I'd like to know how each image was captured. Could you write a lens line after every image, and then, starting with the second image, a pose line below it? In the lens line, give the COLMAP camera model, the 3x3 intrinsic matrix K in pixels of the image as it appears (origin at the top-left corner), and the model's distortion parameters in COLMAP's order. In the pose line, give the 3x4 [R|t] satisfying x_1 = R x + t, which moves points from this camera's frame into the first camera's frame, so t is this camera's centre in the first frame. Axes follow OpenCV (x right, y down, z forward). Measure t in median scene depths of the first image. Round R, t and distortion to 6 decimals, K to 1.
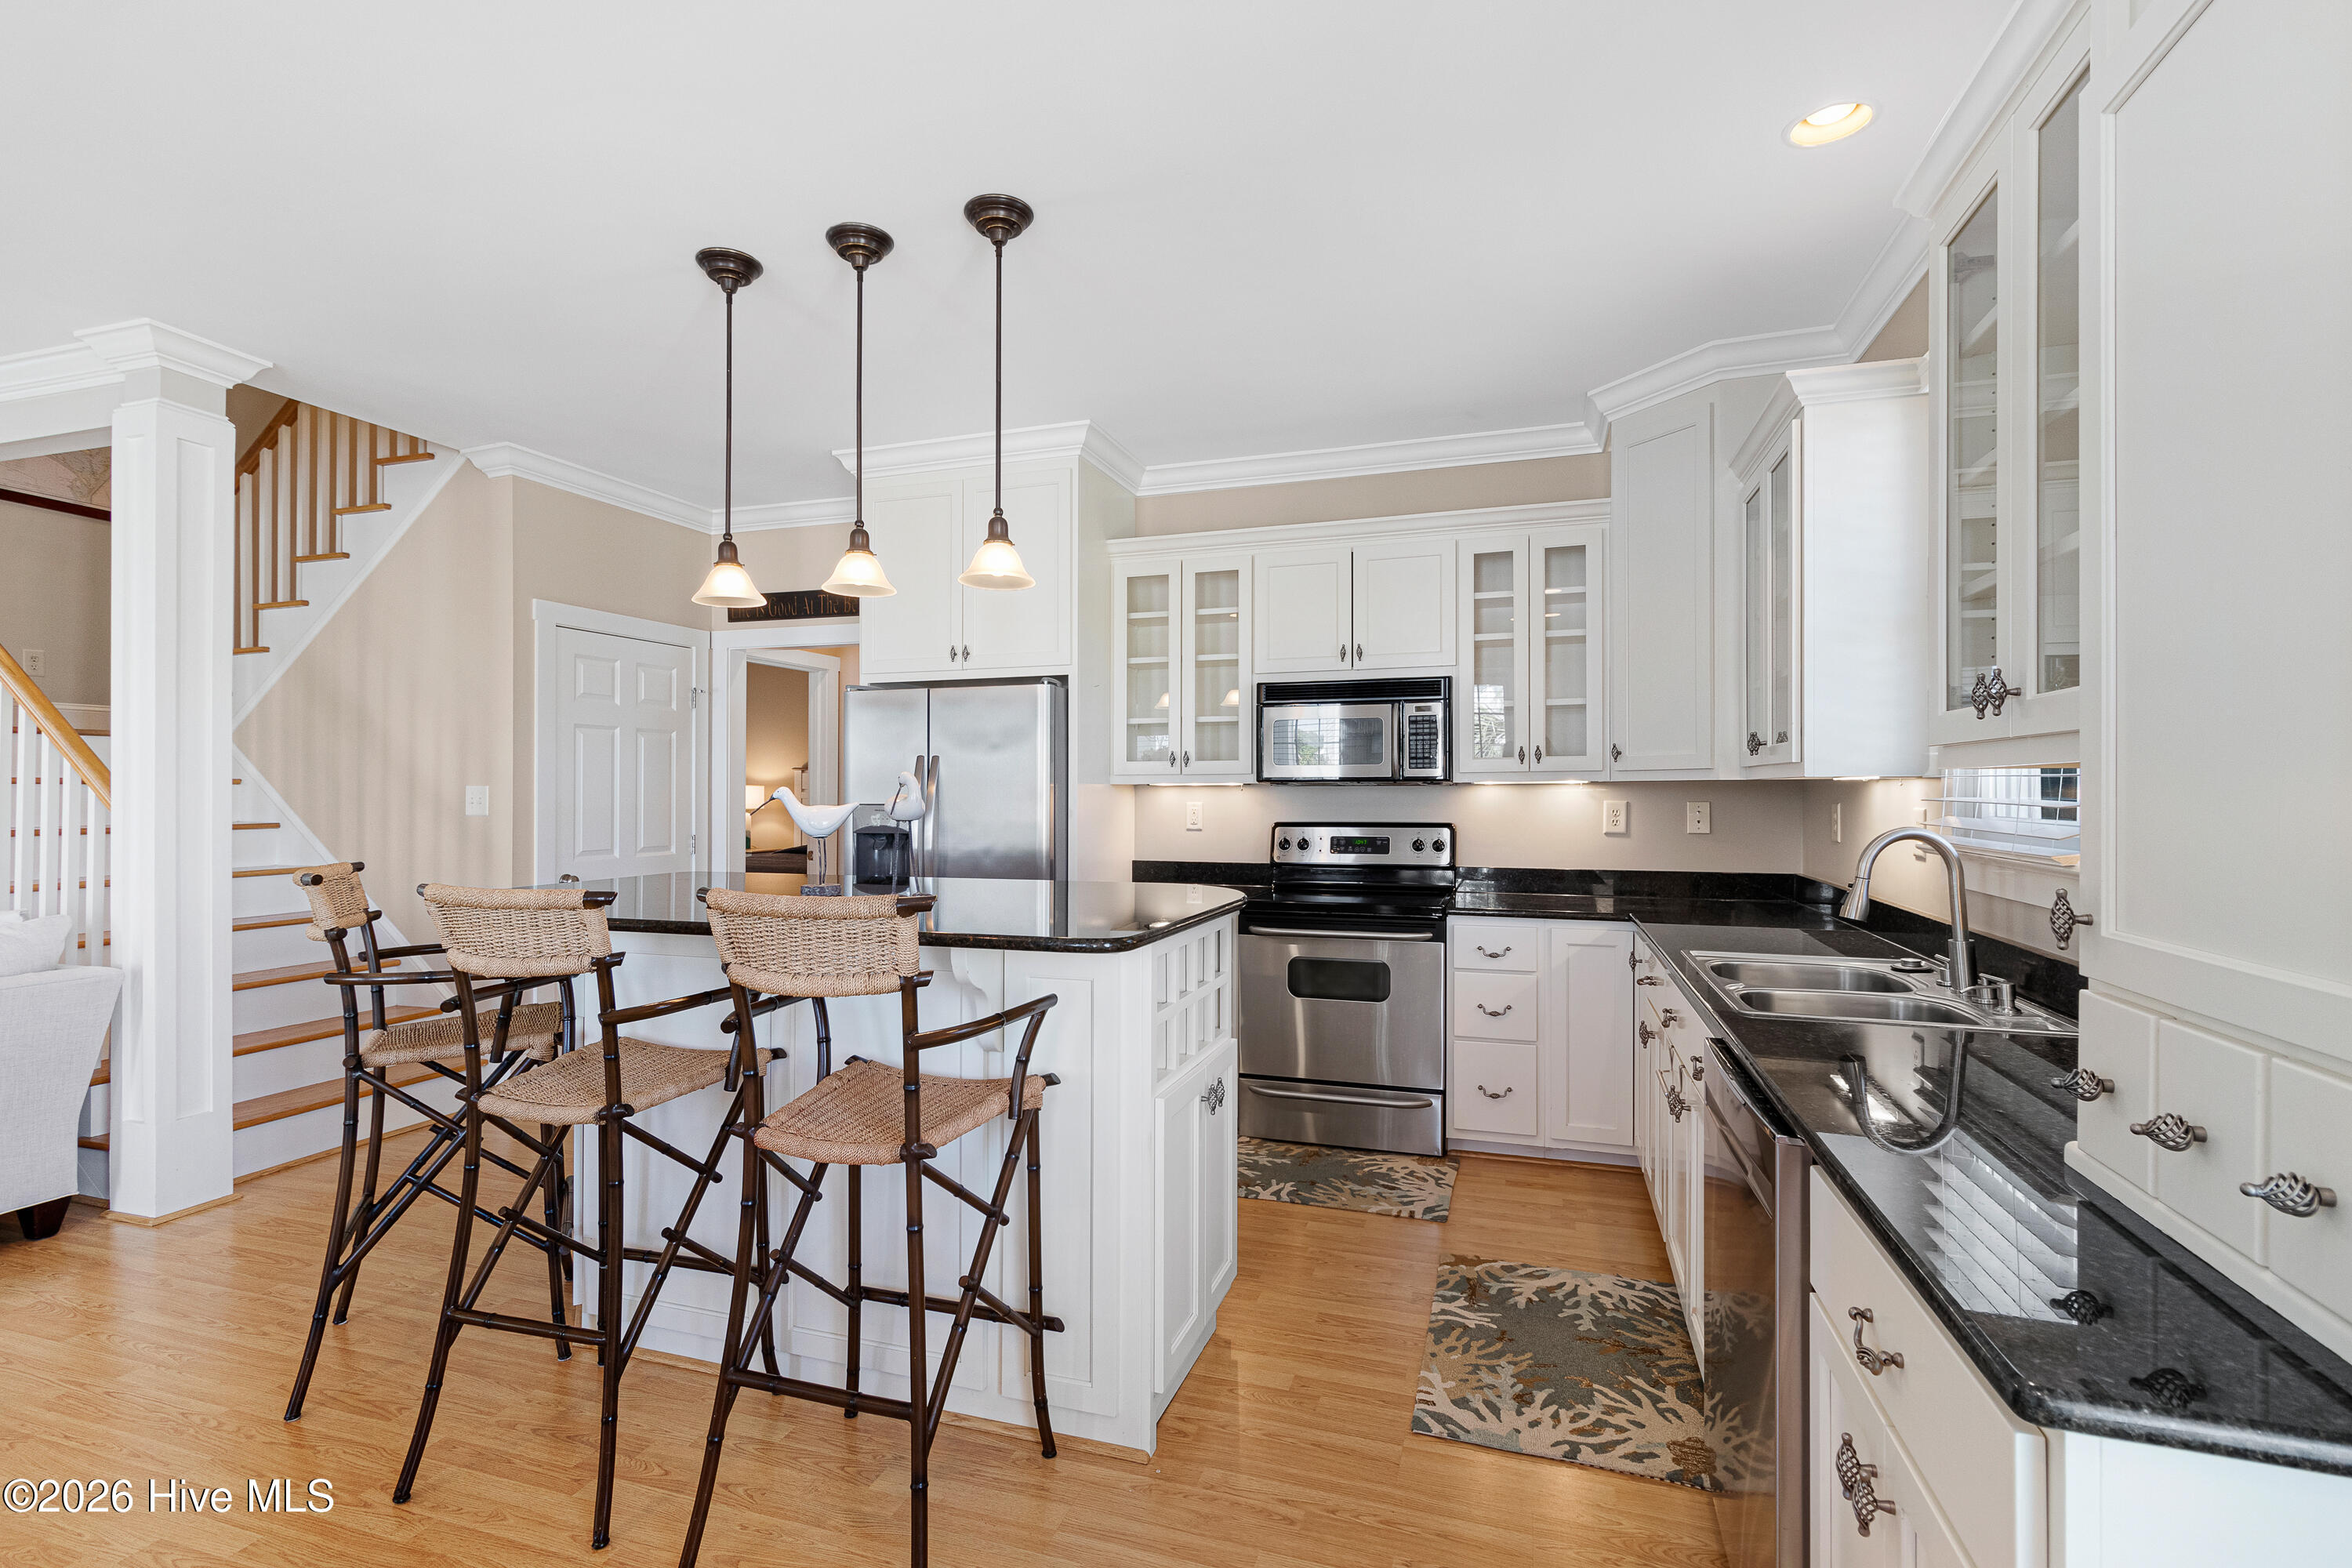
lens RADIAL K [[1113.0, 0, 1183.0], [0, 1113.0, 783.1], [0, 0, 1]] dist [0.004533, 0.002019]
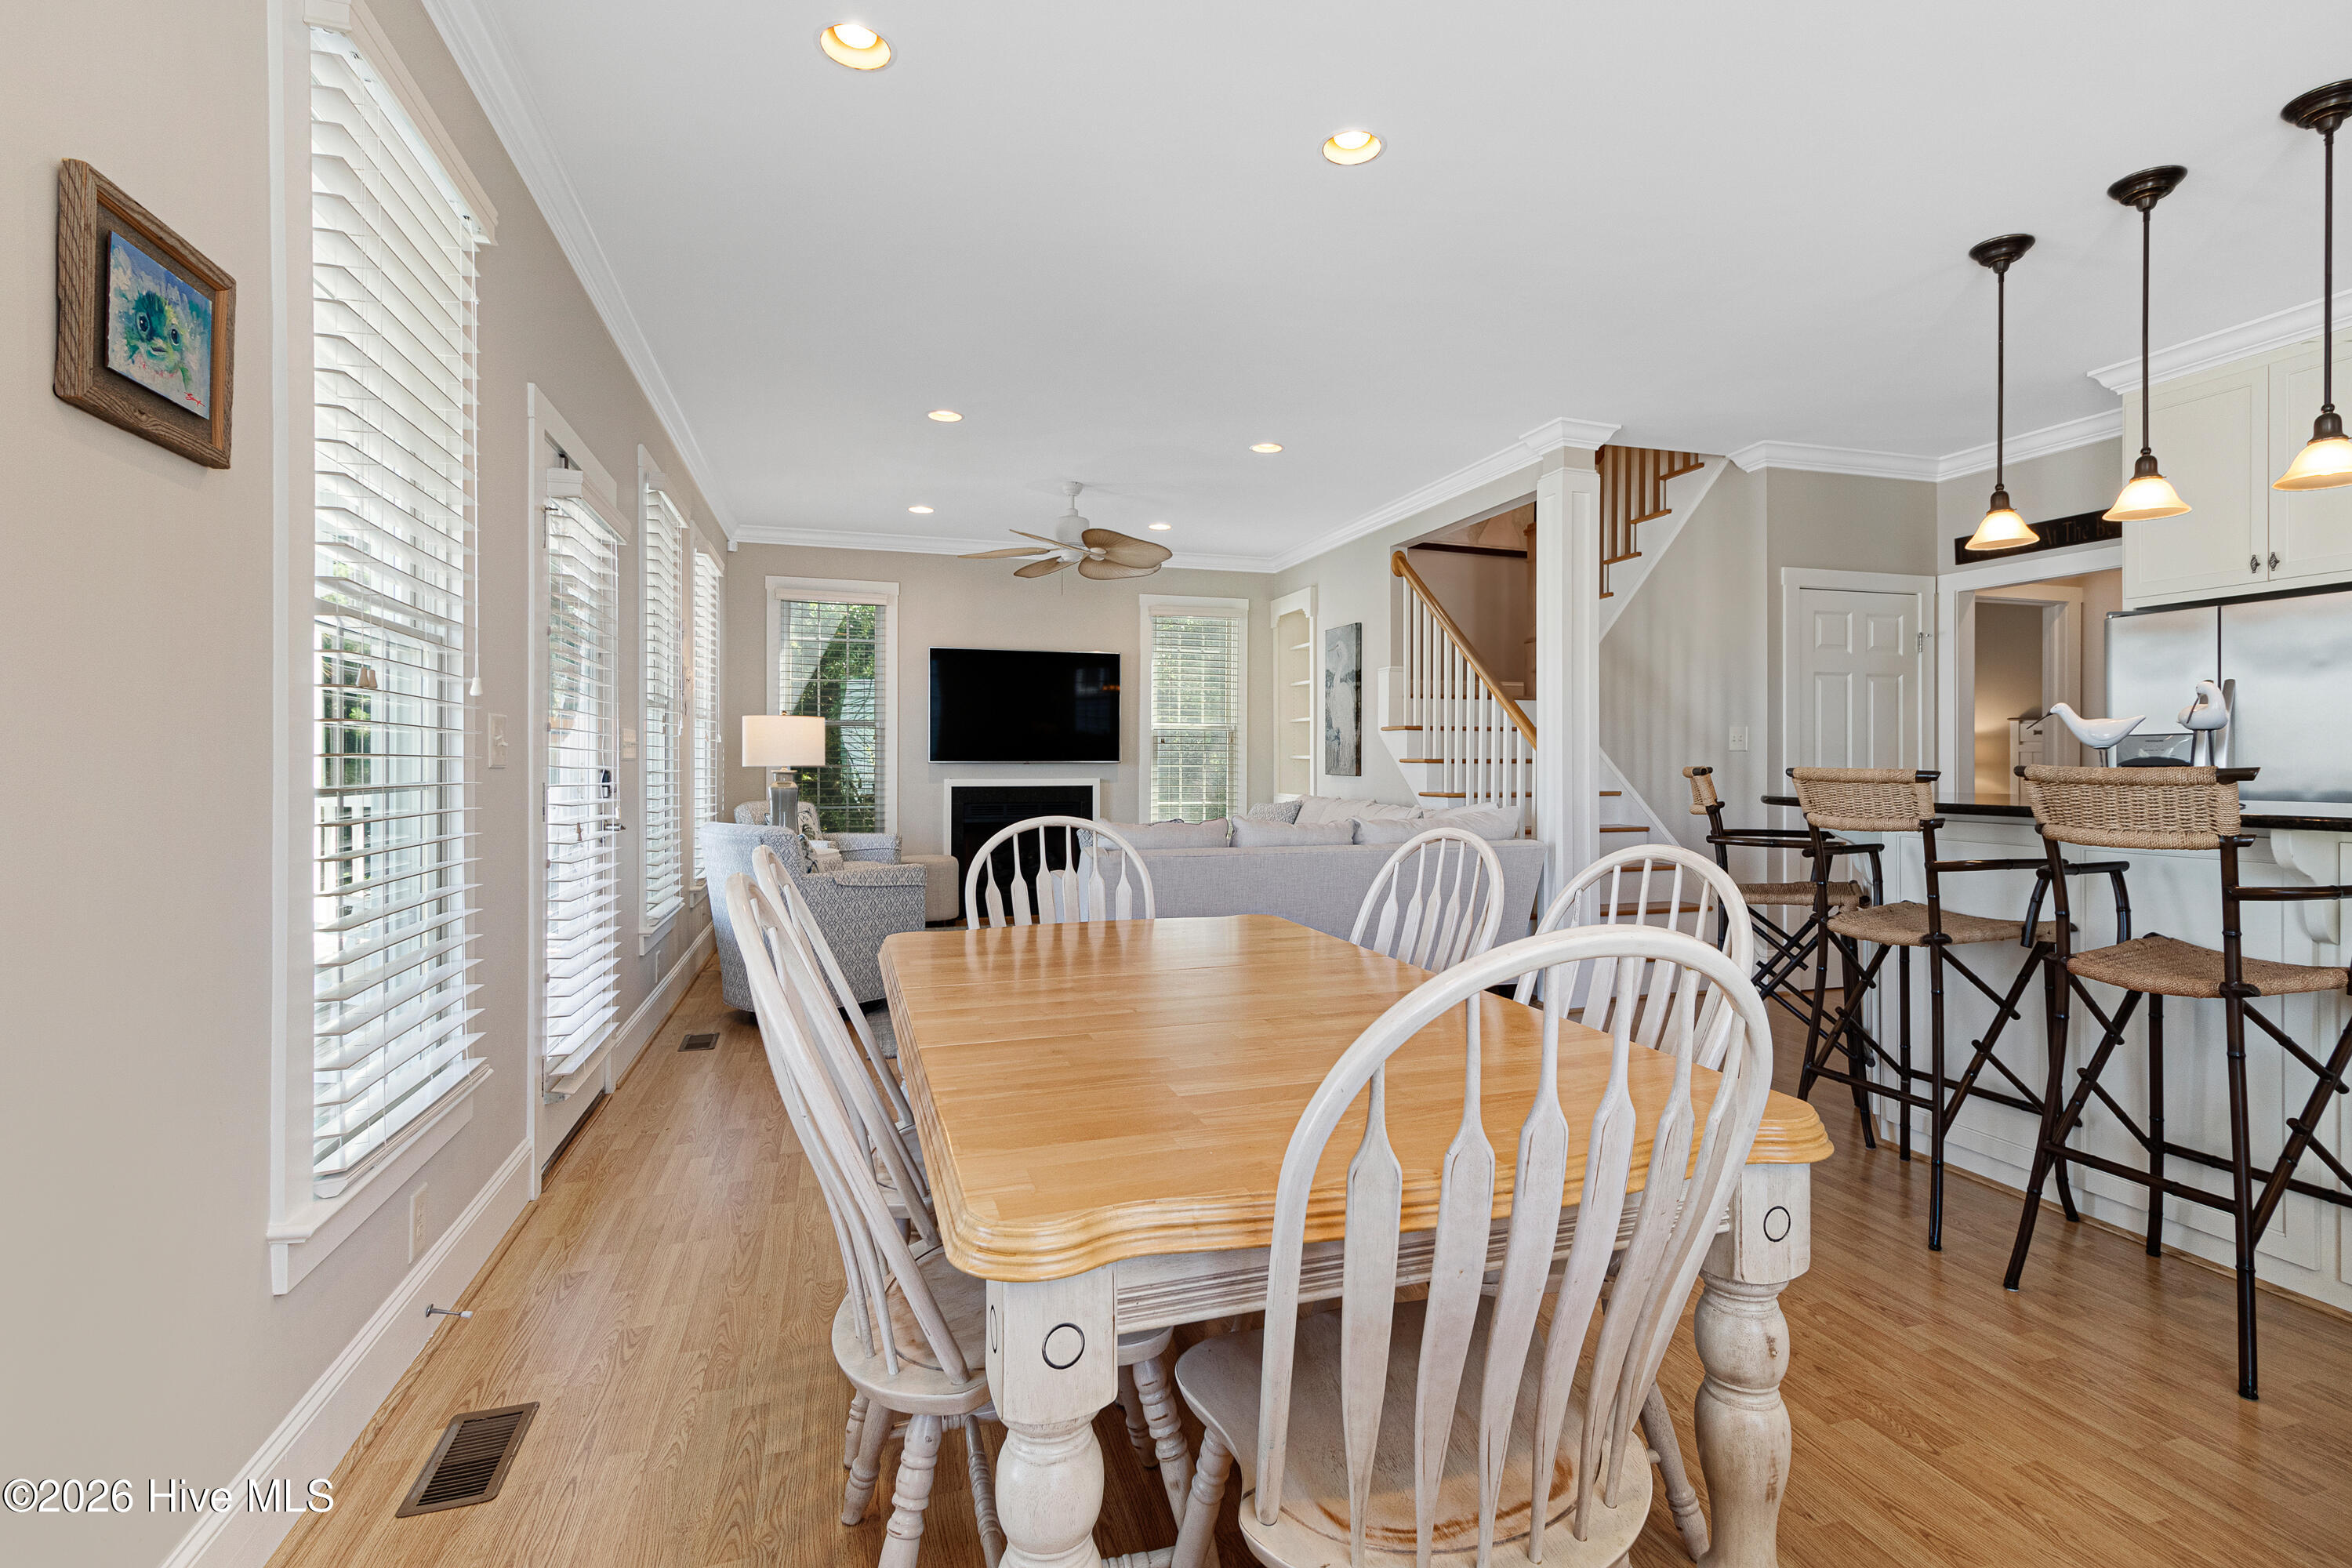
lens RADIAL K [[1113.0, 0, 1255.1], [0, 1113.0, 753.5], [0, 0, 1]] dist [0.004533, 0.002019]
pose [[0.602019, -0.002903, -0.798476, 0.035685], [0.010657, 0.999934, 0.004399, 0.031012], [0.798410, -0.011158, 0.602010, -0.241707]]
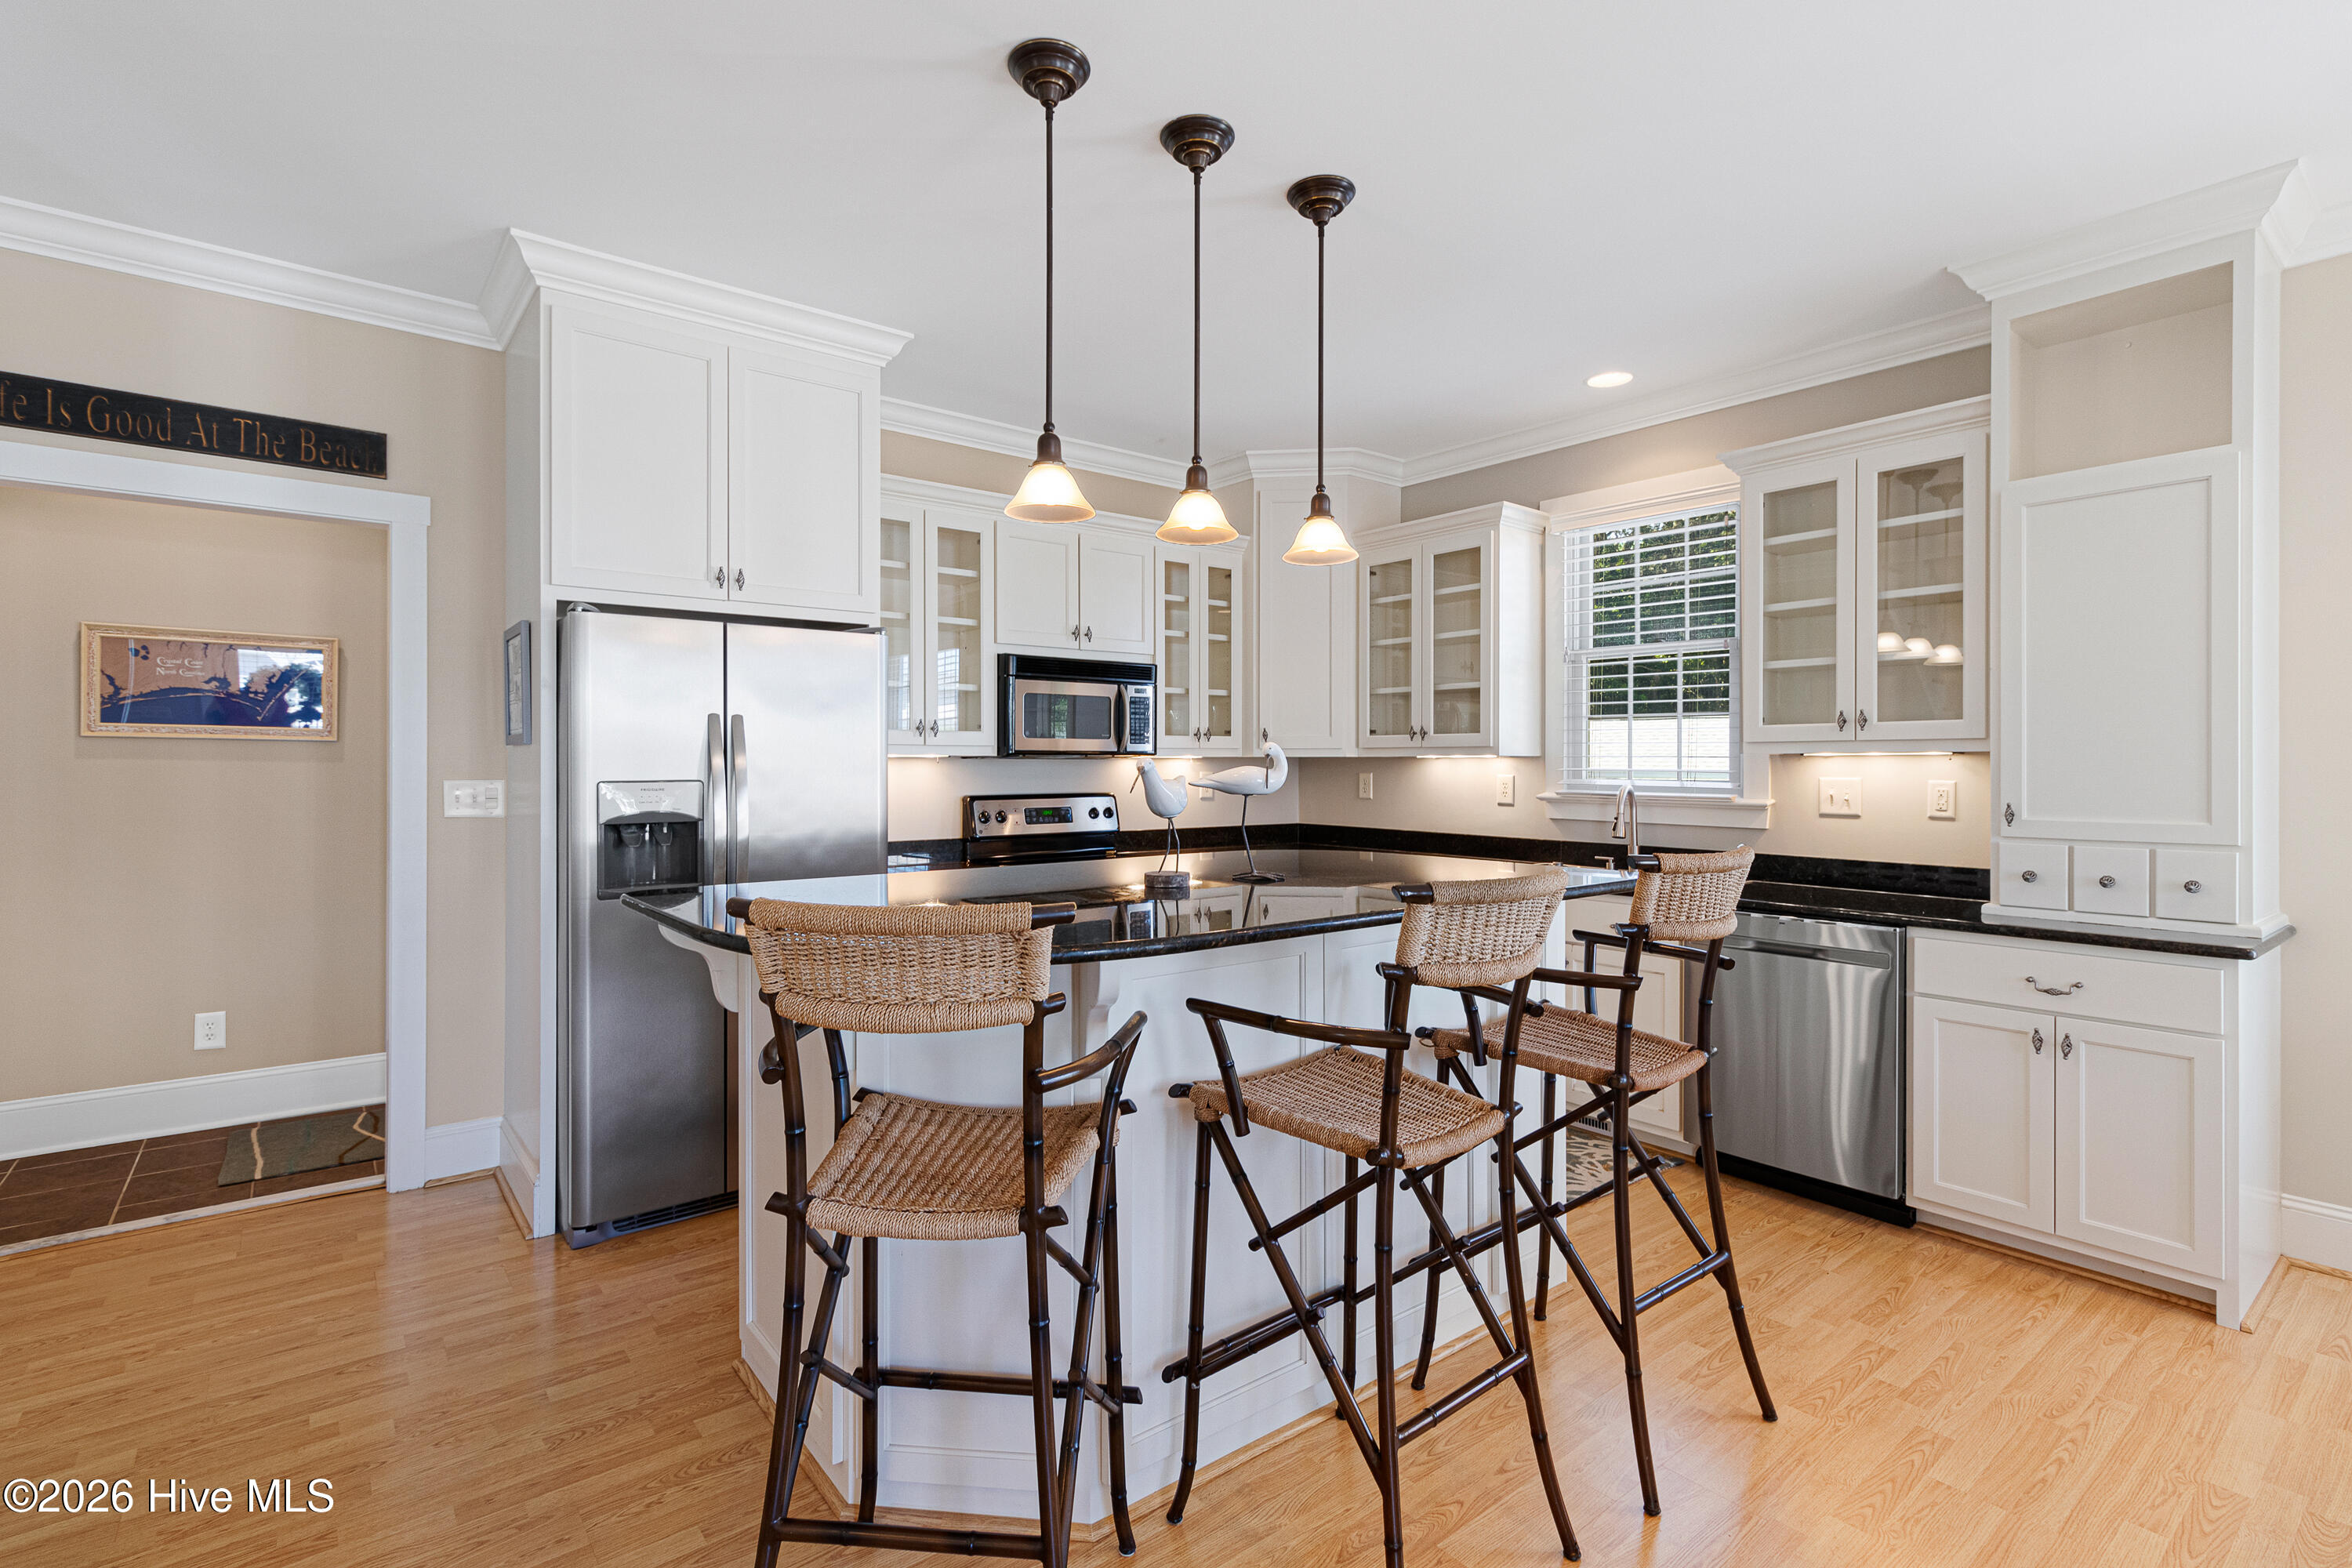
lens RADIAL K [[1113.0, 0, 1158.8], [0, 1113.0, 764.1], [0, 0, 1]] dist [0.004533, 0.002019]
pose [[0.532849, 0.002628, 0.846206, -0.912076], [-0.011965, 0.999919, 0.004428, 0.002104], [-0.846126, -0.012484, 0.532837, 0.477378]]
